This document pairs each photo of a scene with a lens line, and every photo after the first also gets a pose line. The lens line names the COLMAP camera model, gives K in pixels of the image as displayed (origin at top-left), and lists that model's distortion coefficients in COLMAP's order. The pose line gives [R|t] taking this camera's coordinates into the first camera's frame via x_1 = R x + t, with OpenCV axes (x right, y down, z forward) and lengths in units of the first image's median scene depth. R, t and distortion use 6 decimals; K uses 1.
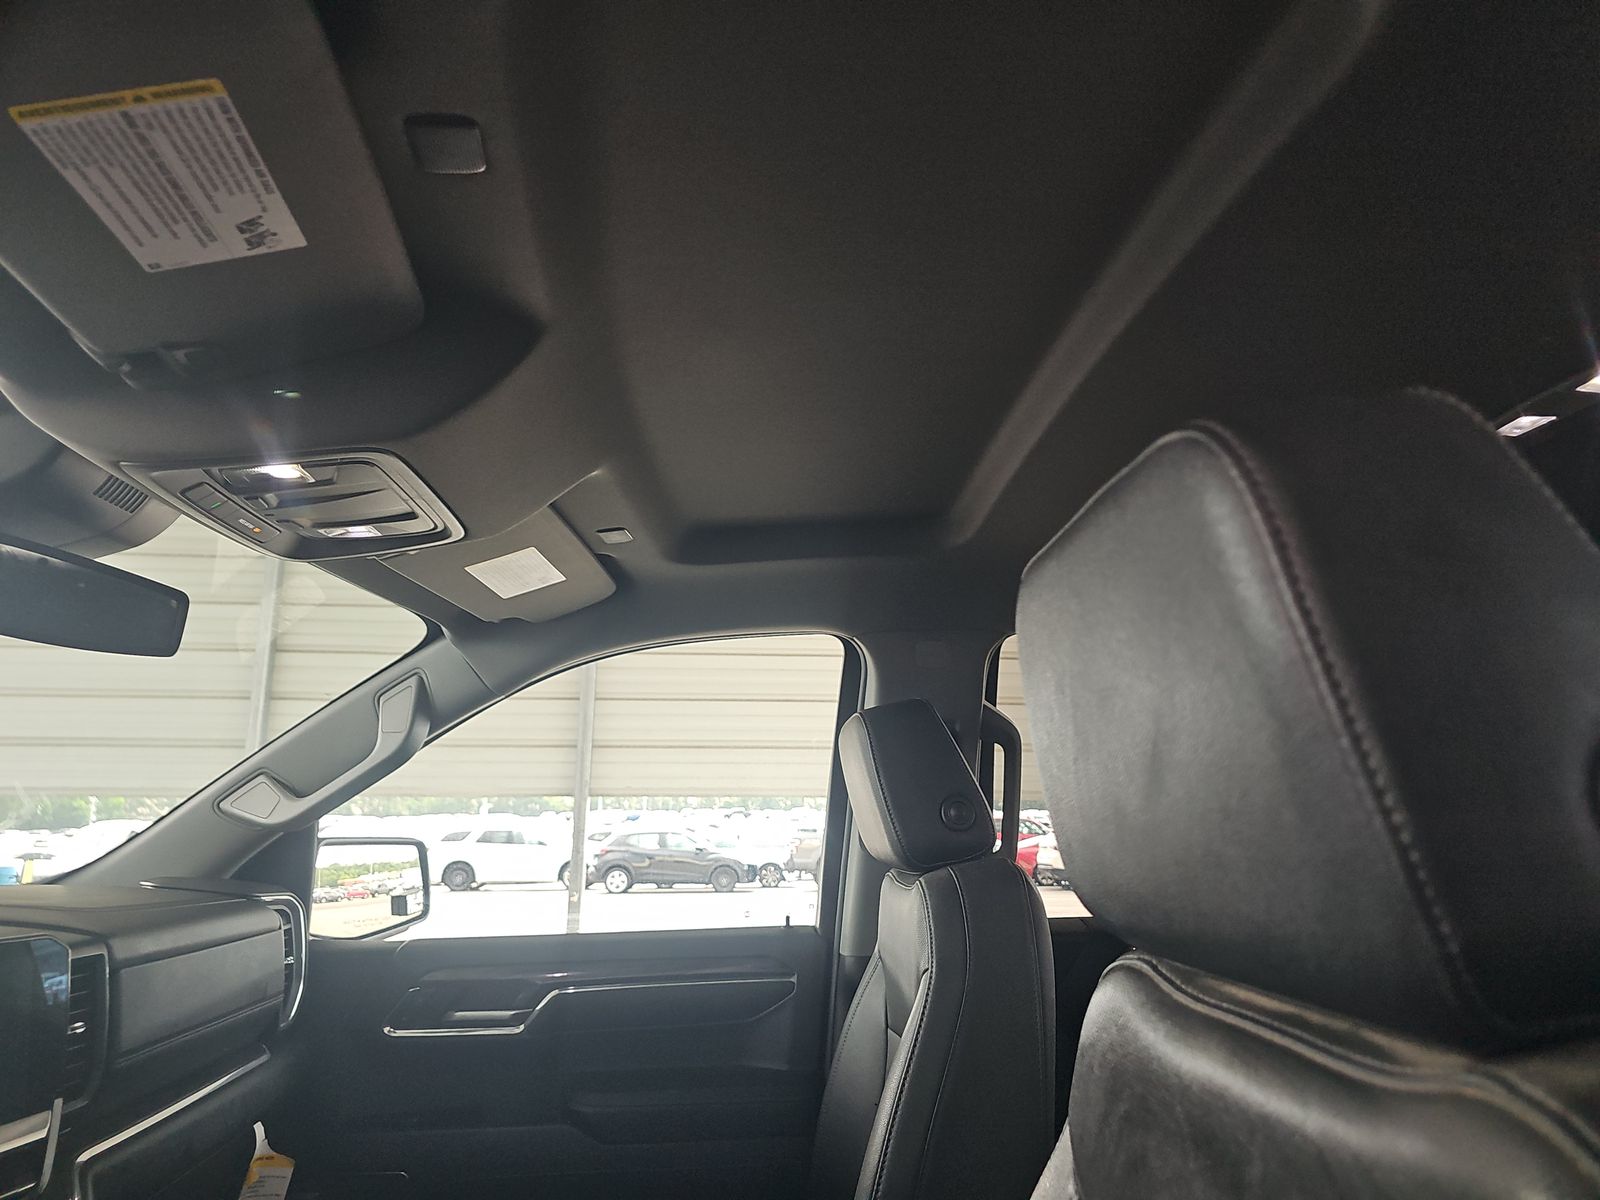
lens RADIAL K [[1030.6, 0, 803.0], [0, 1030.6, 594.1], [0, 0, 1]] dist [0.013704, -0.002330]
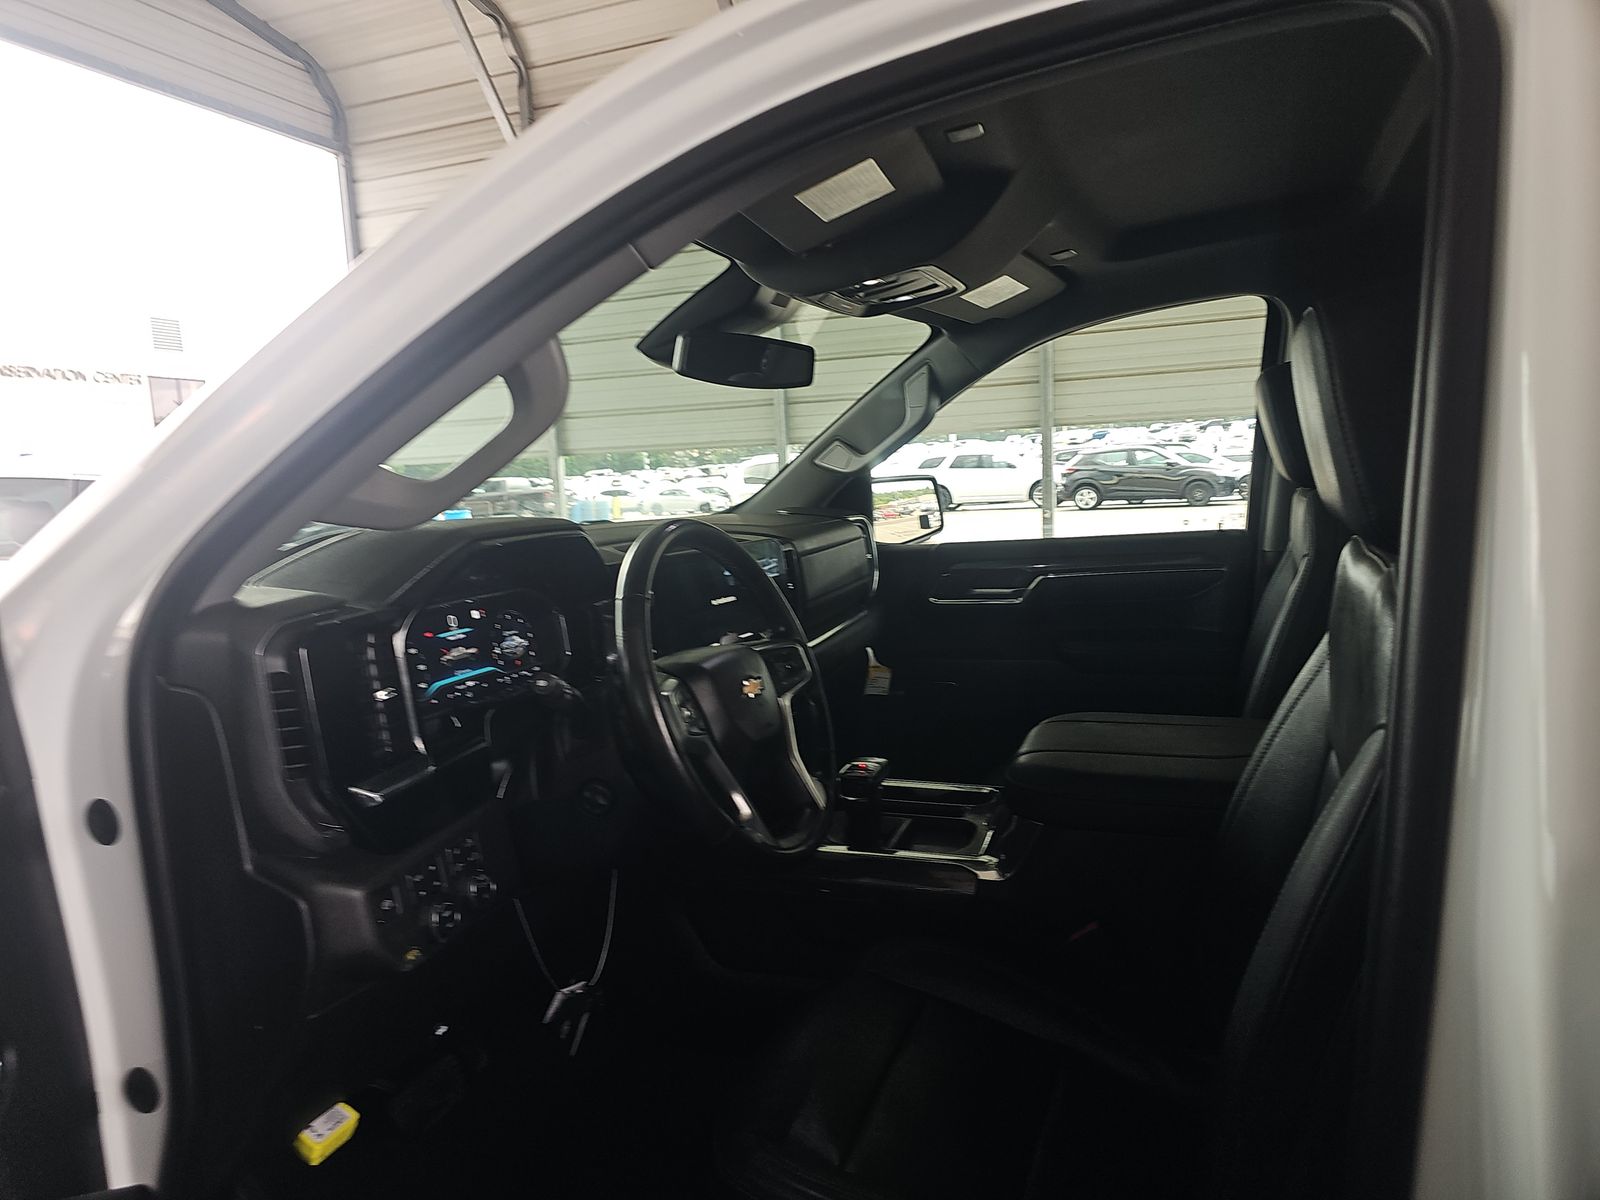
lens RADIAL K [[1030.6, 0, 803.0], [0, 1030.6, 594.1], [0, 0, 1]] dist [0.013704, -0.002330]
pose [[0.904680, 0.006996, -0.426034, 0.045055], [0.144492, 0.935582, 0.322192, -0.064387], [0.400844, -0.353039, 0.845392, -0.222808]]
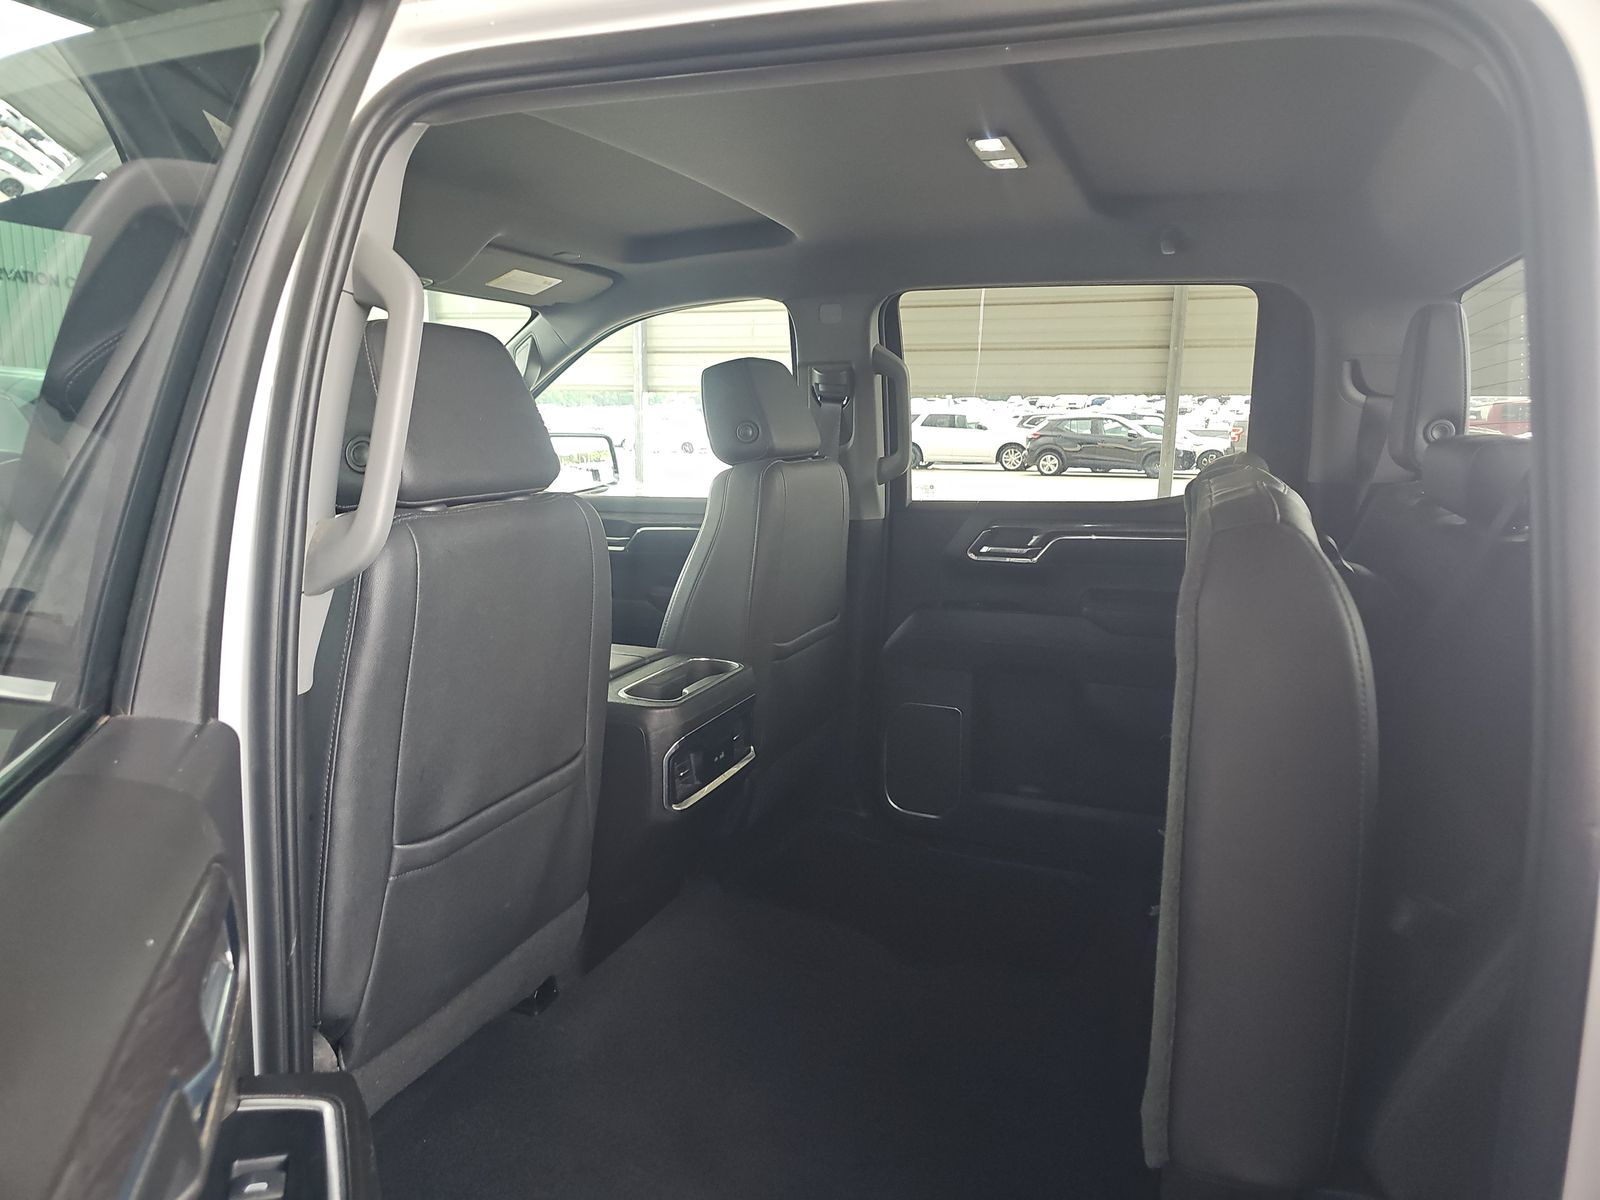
lens RADIAL K [[1030.6, 0, 803.0], [0, 1030.6, 594.1], [0, 0, 1]] dist [0.013704, -0.002330]
pose [[0.909632, 0.079936, -0.407652, 0.432606], [0.084263, 0.925407, 0.369487, -0.067661], [0.406780, -0.370447, 0.835044, -0.200094]]
